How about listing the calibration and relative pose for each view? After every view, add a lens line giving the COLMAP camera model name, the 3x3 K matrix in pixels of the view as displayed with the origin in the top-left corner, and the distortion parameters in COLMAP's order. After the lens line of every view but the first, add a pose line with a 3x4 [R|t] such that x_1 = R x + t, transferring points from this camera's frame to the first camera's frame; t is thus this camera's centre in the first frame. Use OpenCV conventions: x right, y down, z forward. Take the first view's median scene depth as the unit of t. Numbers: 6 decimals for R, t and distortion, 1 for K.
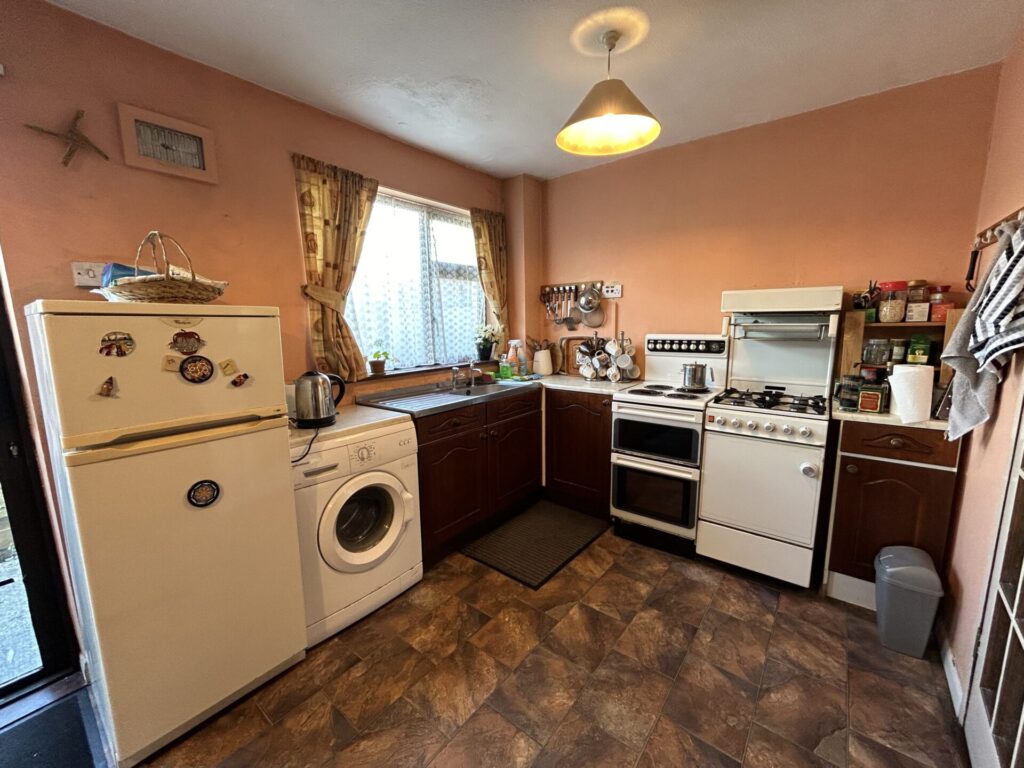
lens RADIAL K [[410.4, 0, 511.3], [0, 410.4, 386.2], [0, 0, 1]] dist [0.000824, 0.000409]
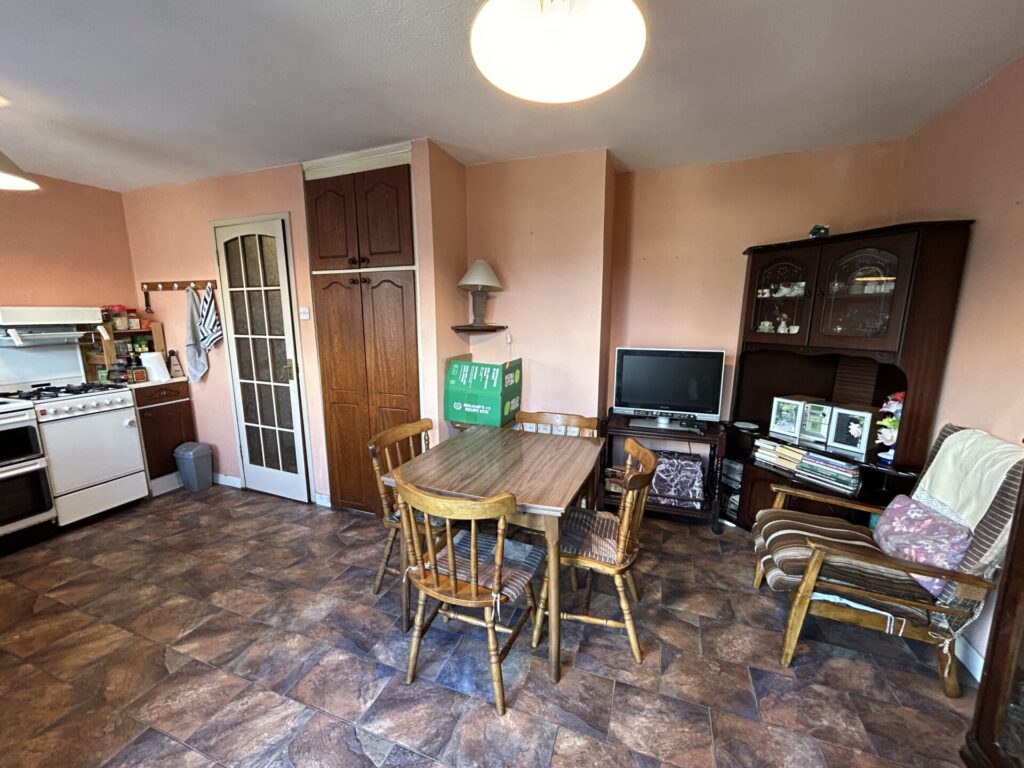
lens RADIAL K [[410.4, 0, 510.3], [0, 410.4, 385.9], [0, 0, 1]] dist [0.000824, 0.000409]
pose [[-0.310202, -0.155659, 0.937841, -1.159820], [0.157683, 0.964415, 0.212225, -0.039486], [-0.937502, 0.213714, -0.274618, 0.022231]]
